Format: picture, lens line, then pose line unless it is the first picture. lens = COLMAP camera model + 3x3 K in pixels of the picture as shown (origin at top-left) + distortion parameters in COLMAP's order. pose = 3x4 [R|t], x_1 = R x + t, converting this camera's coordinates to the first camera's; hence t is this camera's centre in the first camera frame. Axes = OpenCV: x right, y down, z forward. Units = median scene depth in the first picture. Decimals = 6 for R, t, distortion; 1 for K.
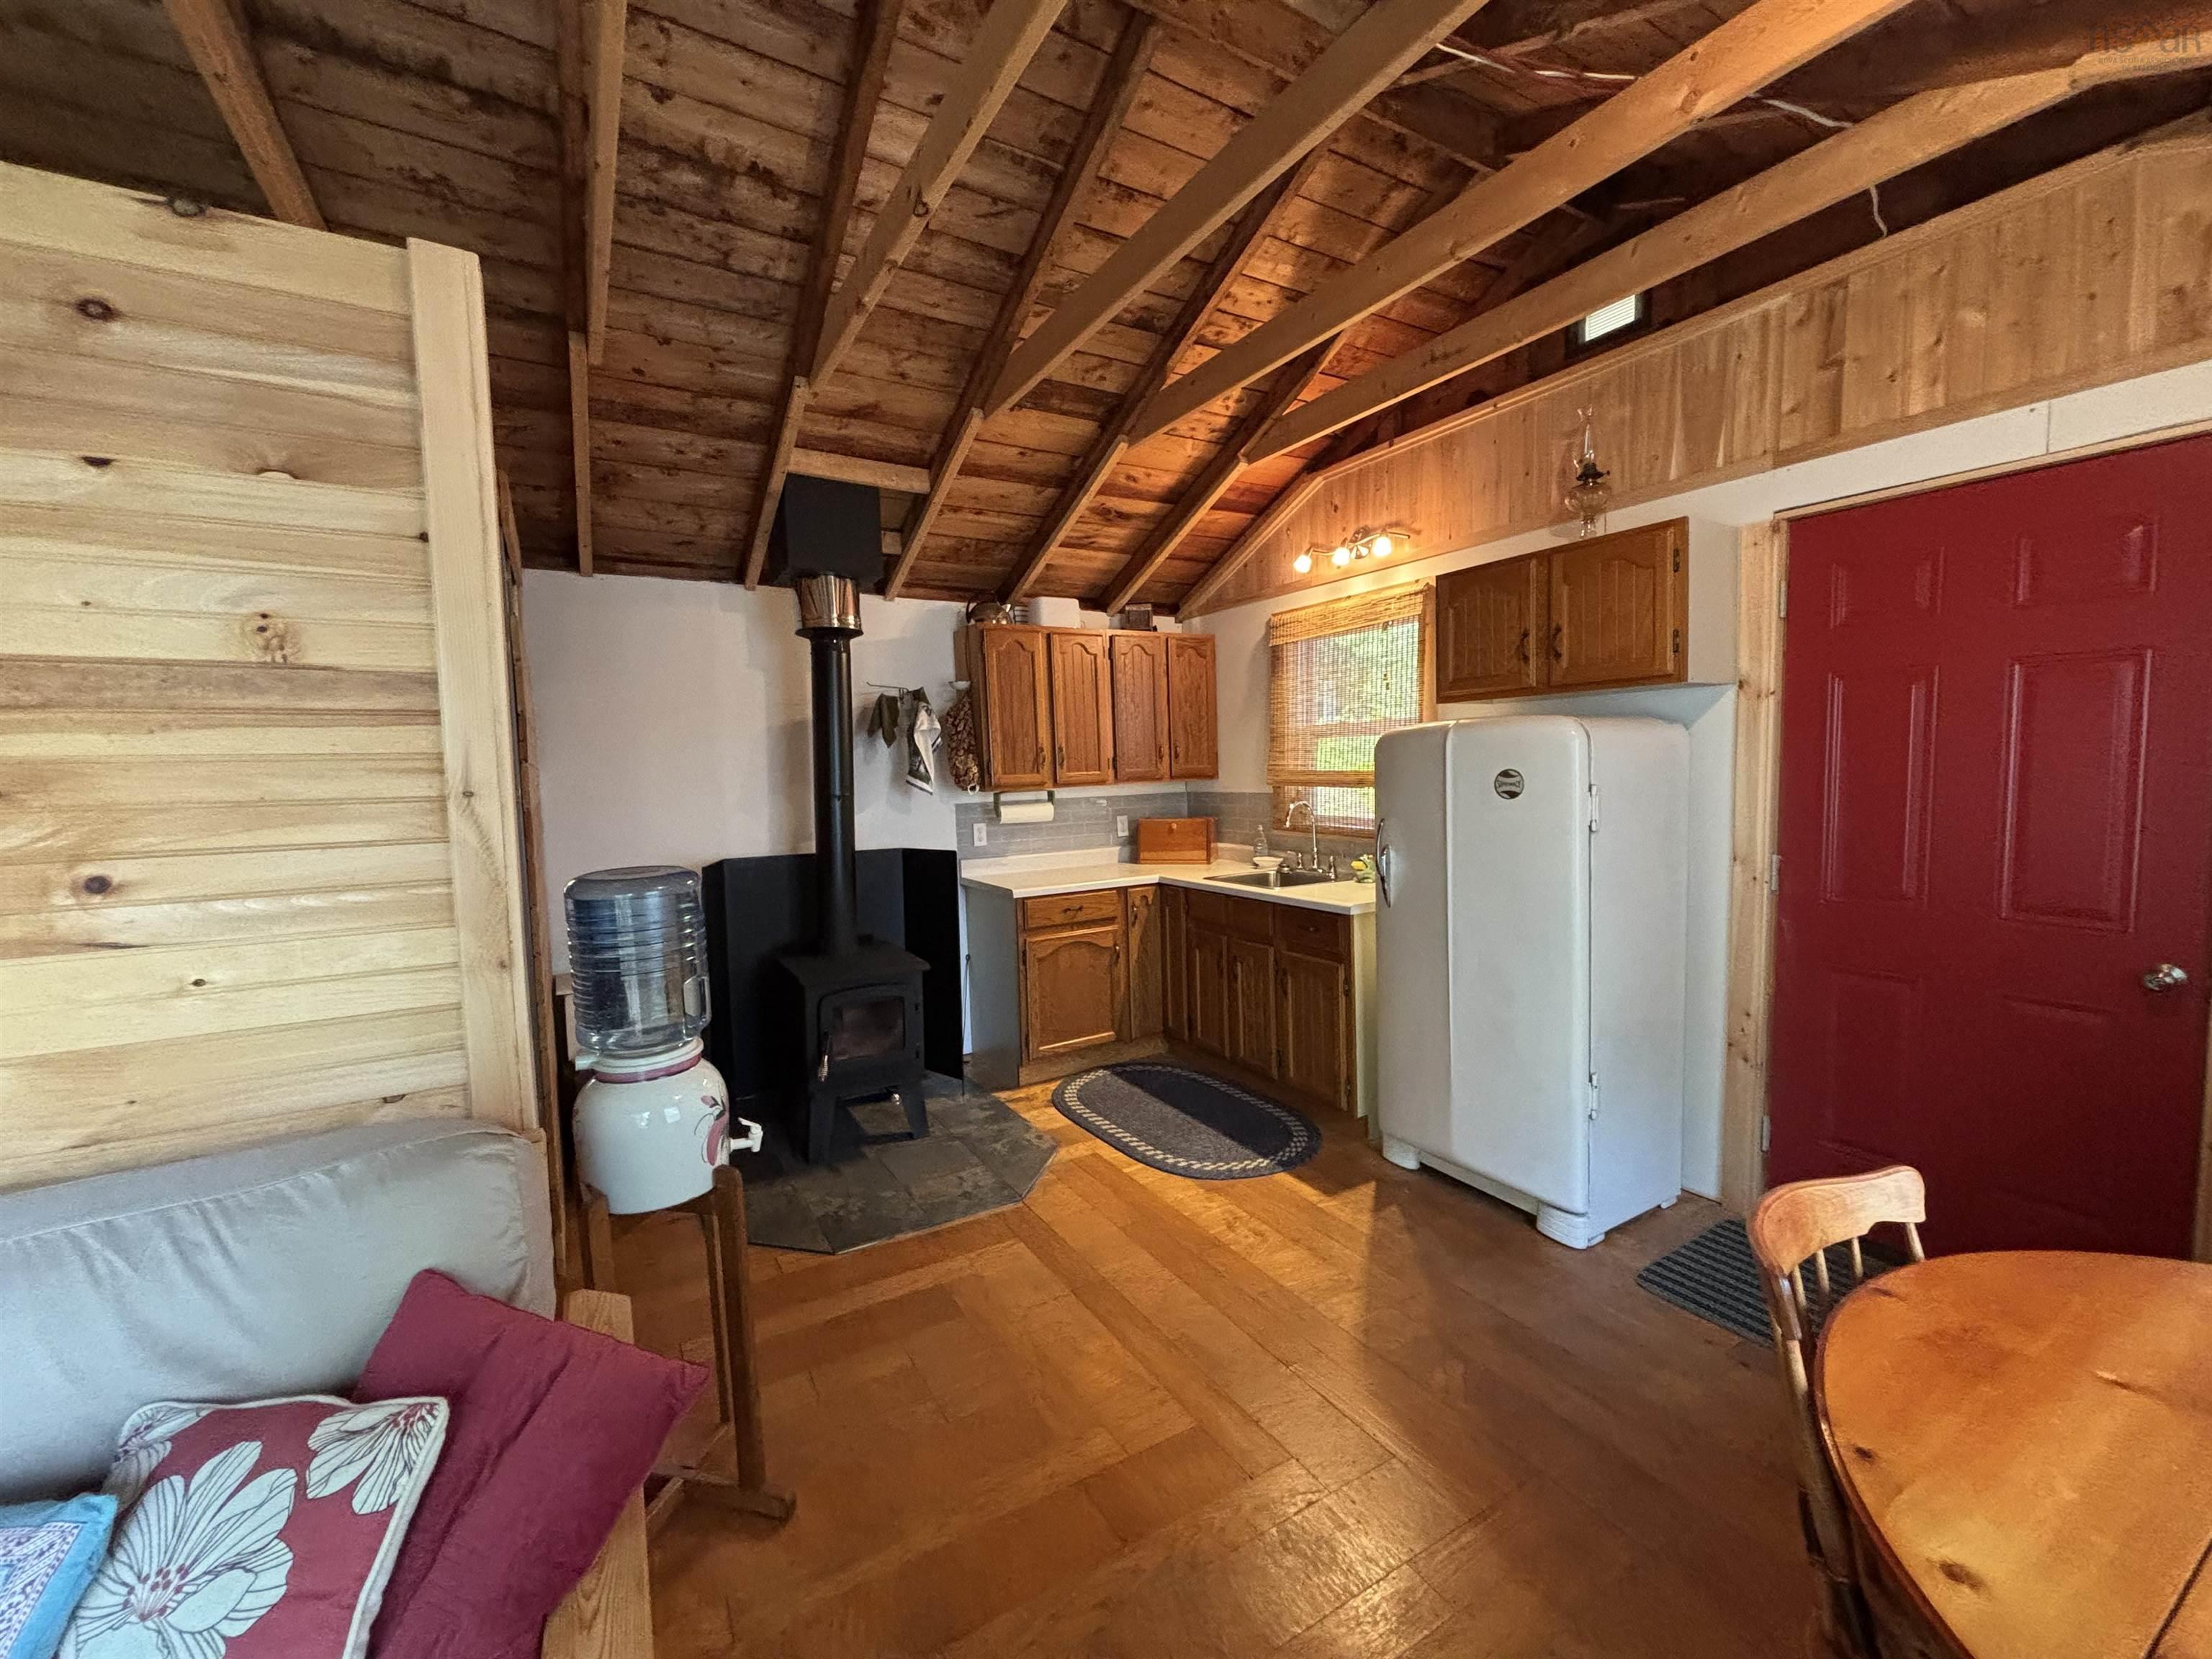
lens RADIAL K [[901.9, 0, 1106.0], [0, 901.9, 829.5], [0, 0, 1]] dist [0.001846, 0.000463]
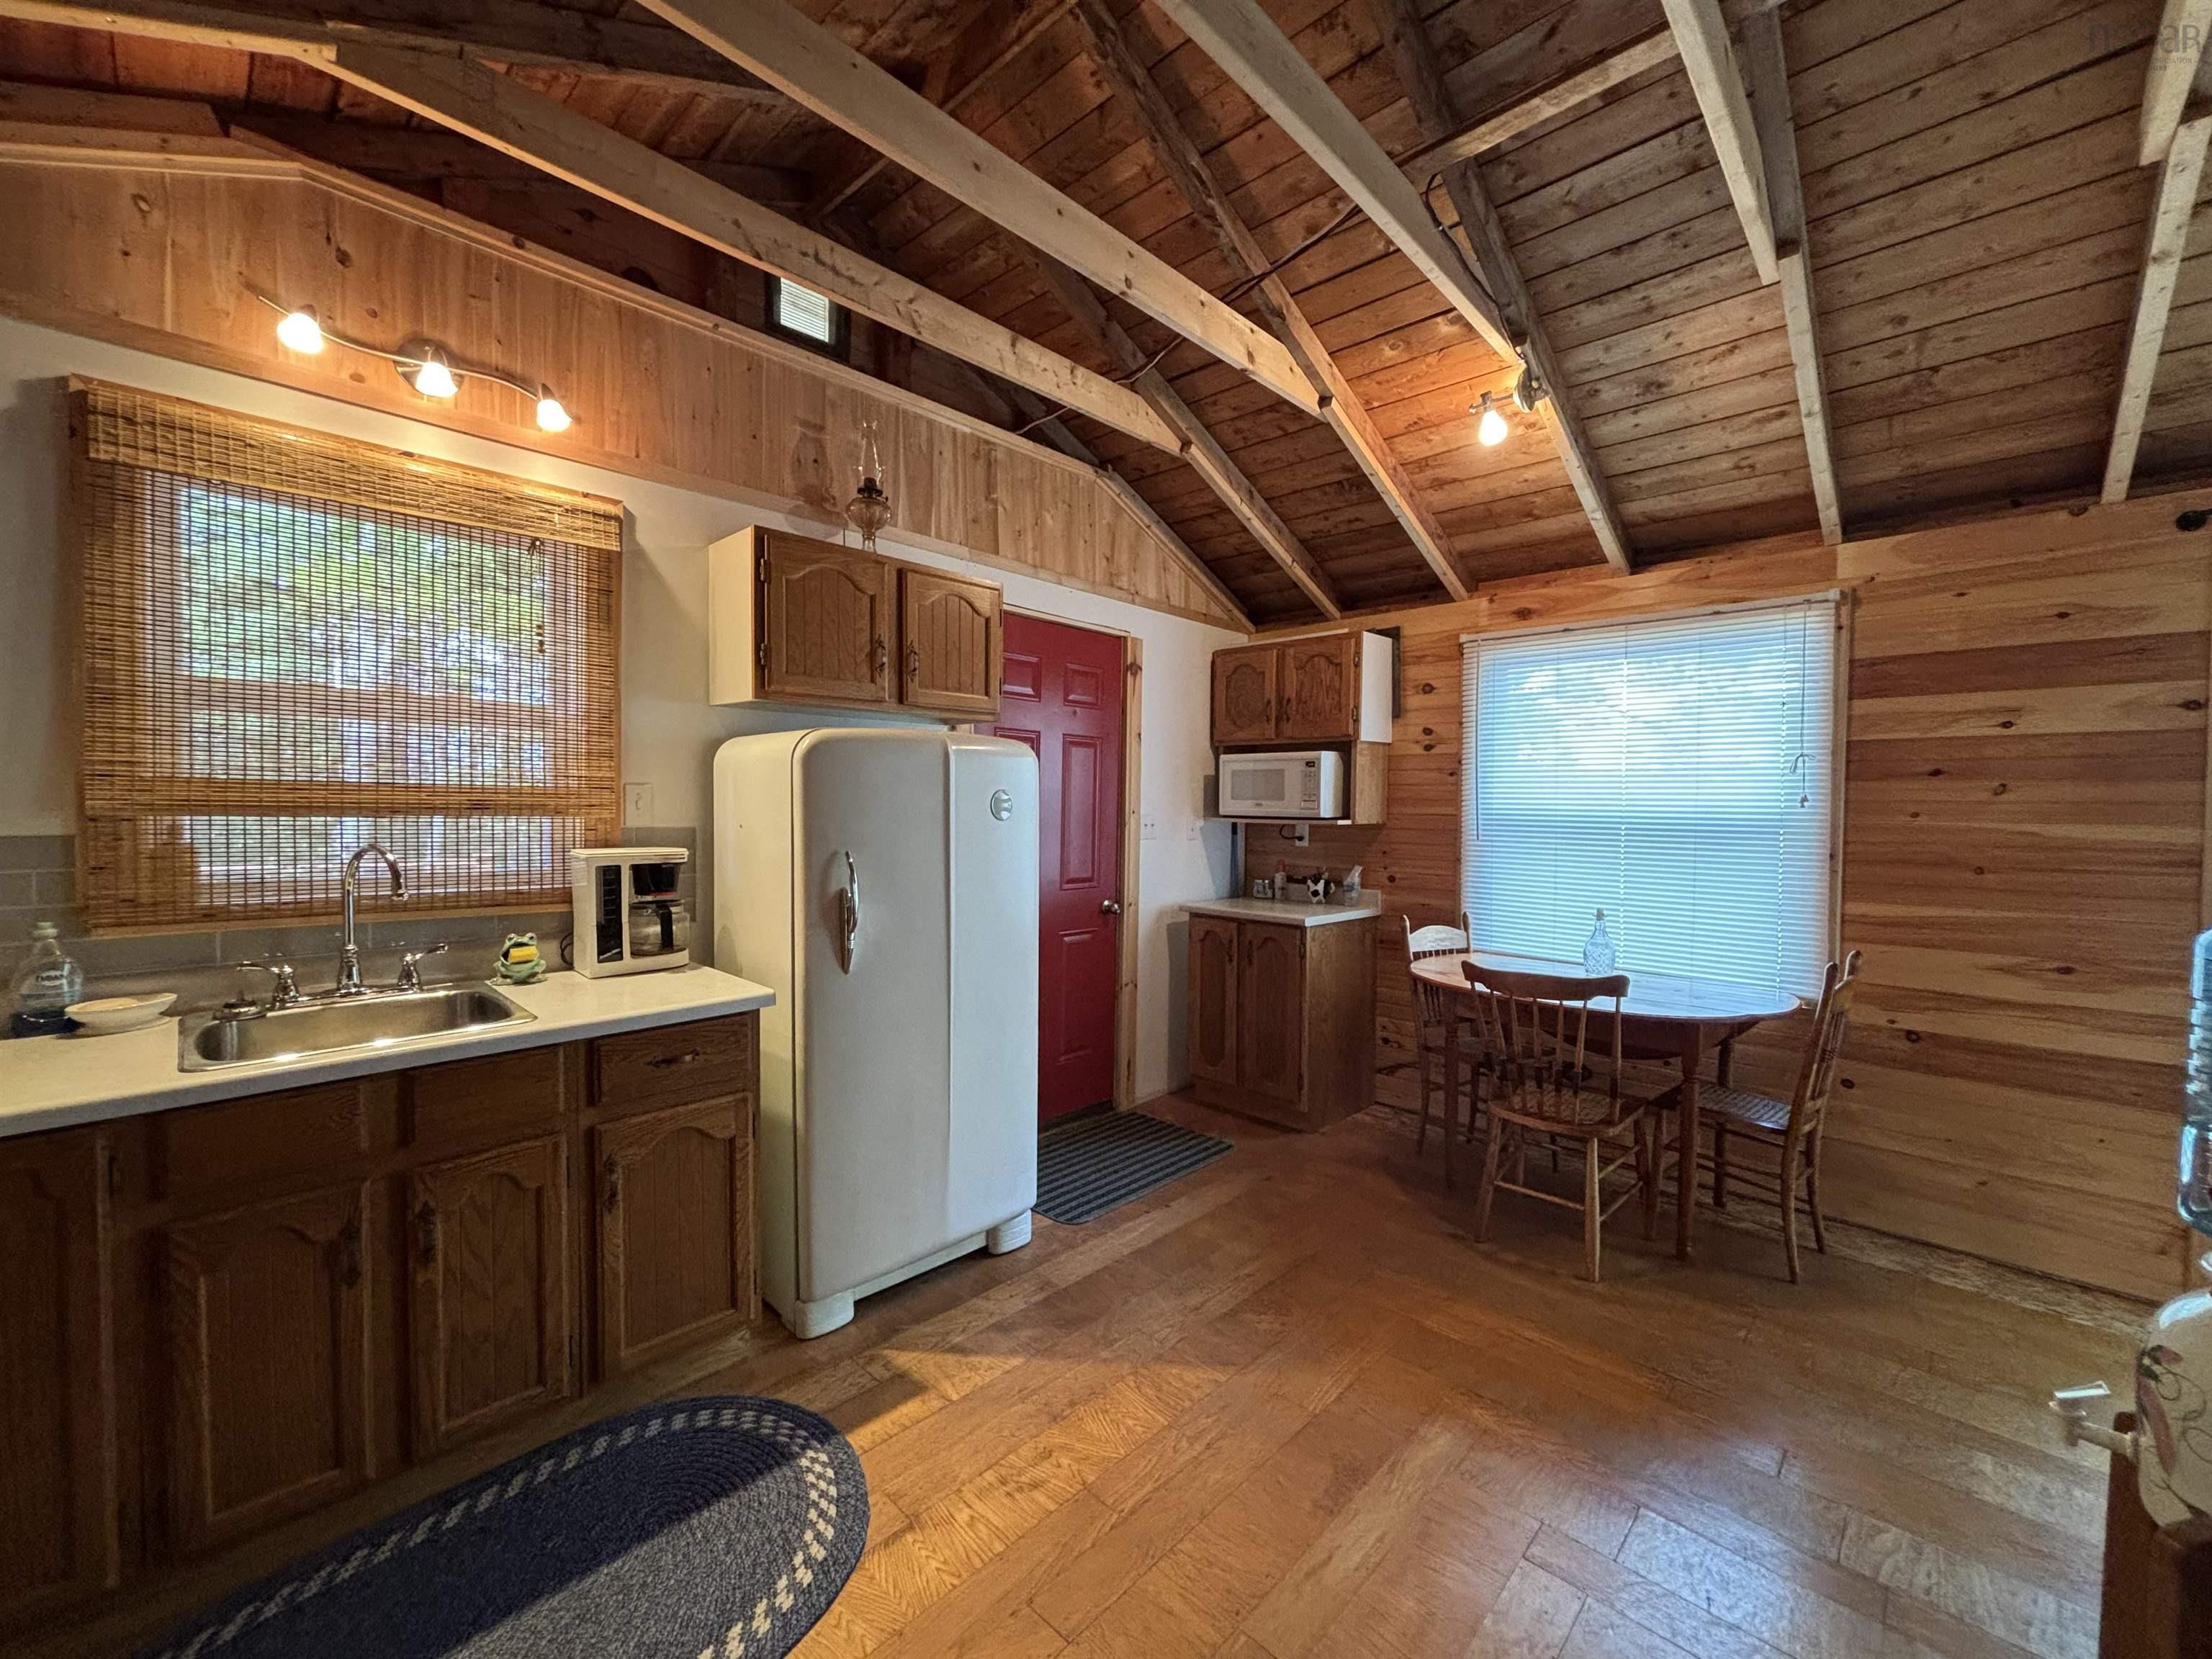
lens RADIAL K [[930.4, 0, 1114.5], [0, 930.4, 808.7], [0, 0, 1]] dist [0.000989, 0.000214]
pose [[-0.260676, 0.003935, 0.965418, -0.448316], [0.072495, 0.997248, 0.015510, -0.036116], [-0.962701, 0.074031, -0.260243, 0.945878]]
